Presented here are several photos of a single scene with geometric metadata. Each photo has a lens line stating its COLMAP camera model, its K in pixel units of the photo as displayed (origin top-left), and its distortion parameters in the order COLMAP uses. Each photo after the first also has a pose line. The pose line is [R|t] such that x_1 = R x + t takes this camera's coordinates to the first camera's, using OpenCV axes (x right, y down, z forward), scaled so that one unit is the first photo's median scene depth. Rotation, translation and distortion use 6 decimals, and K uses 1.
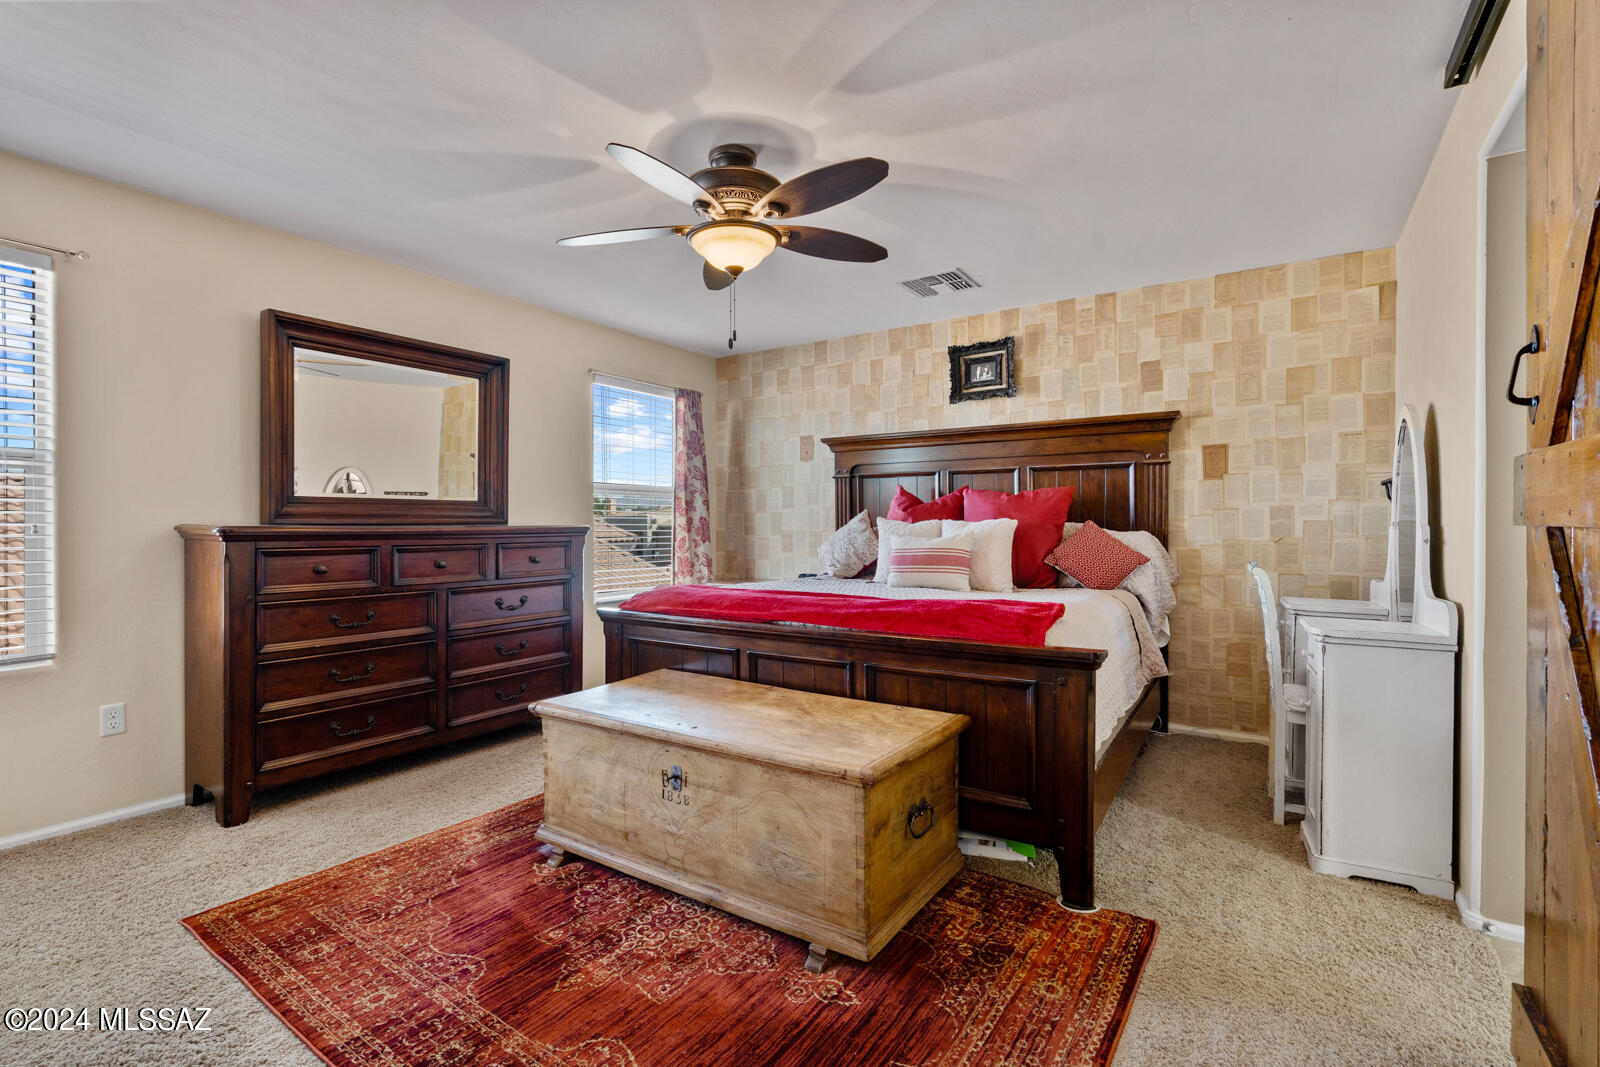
lens RADIAL K [[728.5, 0, 795.0], [0, 728.5, 531.2], [0, 0, 1]] dist [-0.005105, 0.001950]
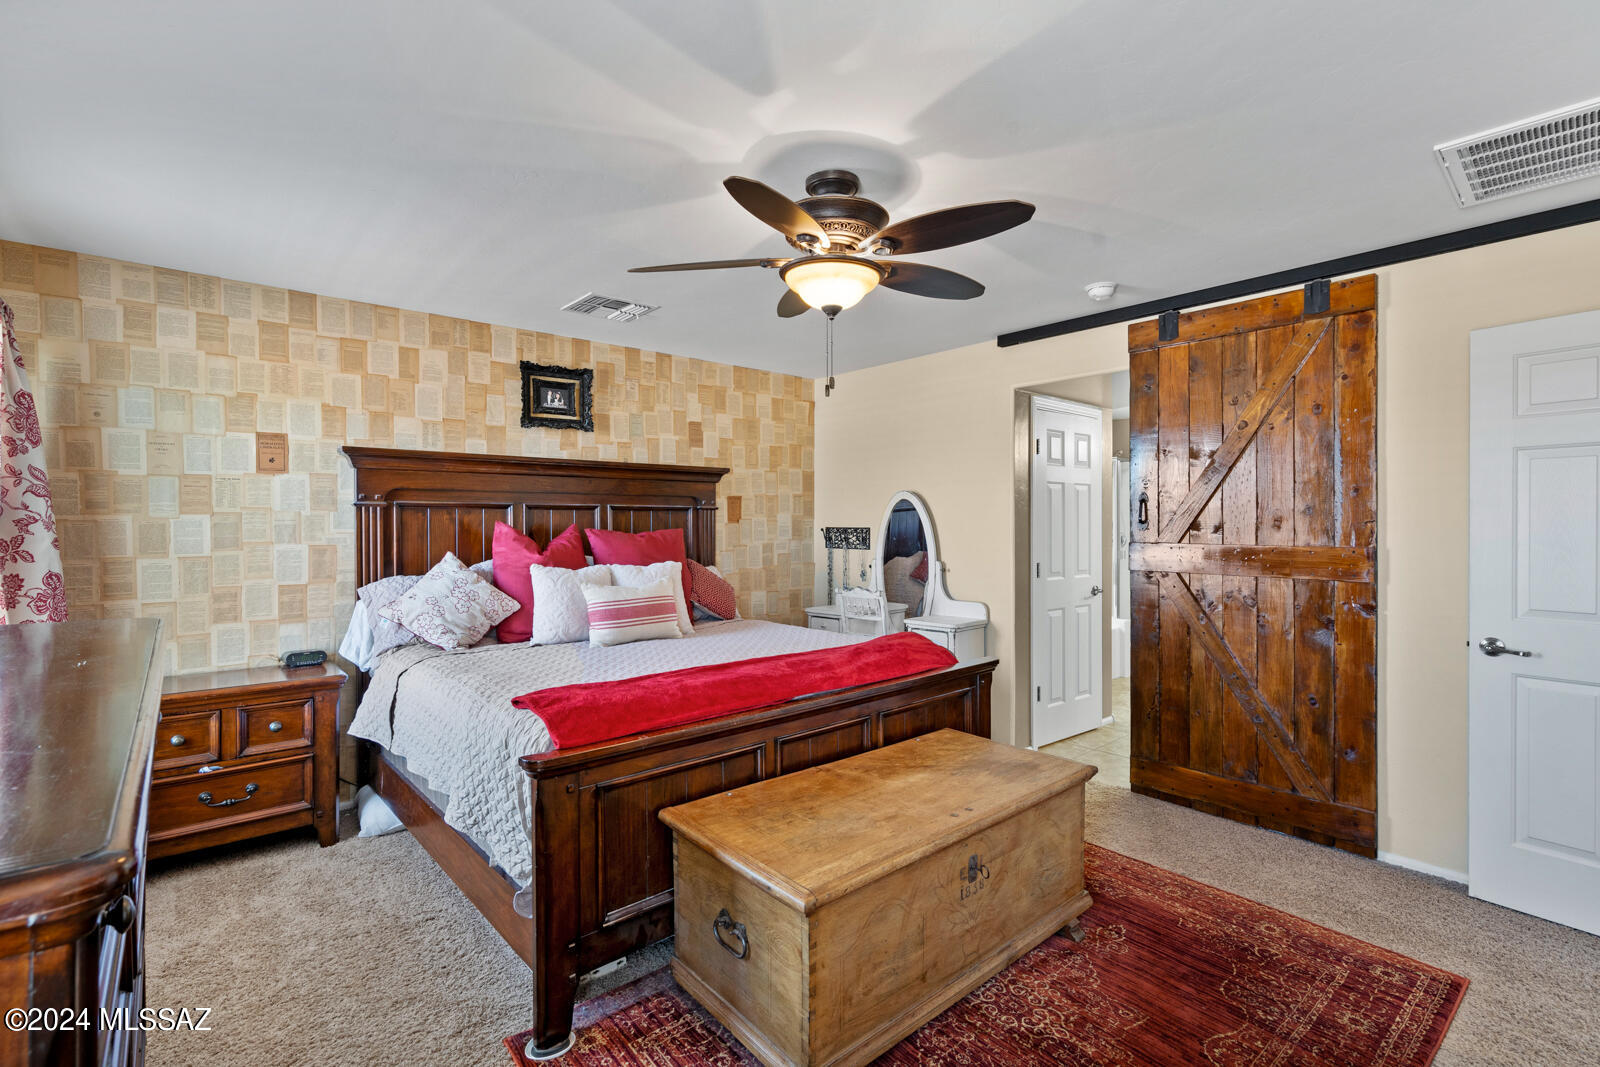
lens RADIAL K [[728.5, 0, 800.1], [0, 728.5, 533.9], [0, 0, 1]] dist [-0.005105, 0.001950]
pose [[0.267274, -0.011130, 0.963556, -0.569001], [0.011327, 0.999900, 0.008408, -0.054571], [-0.963554, 0.008667, 0.267373, 0.480645]]
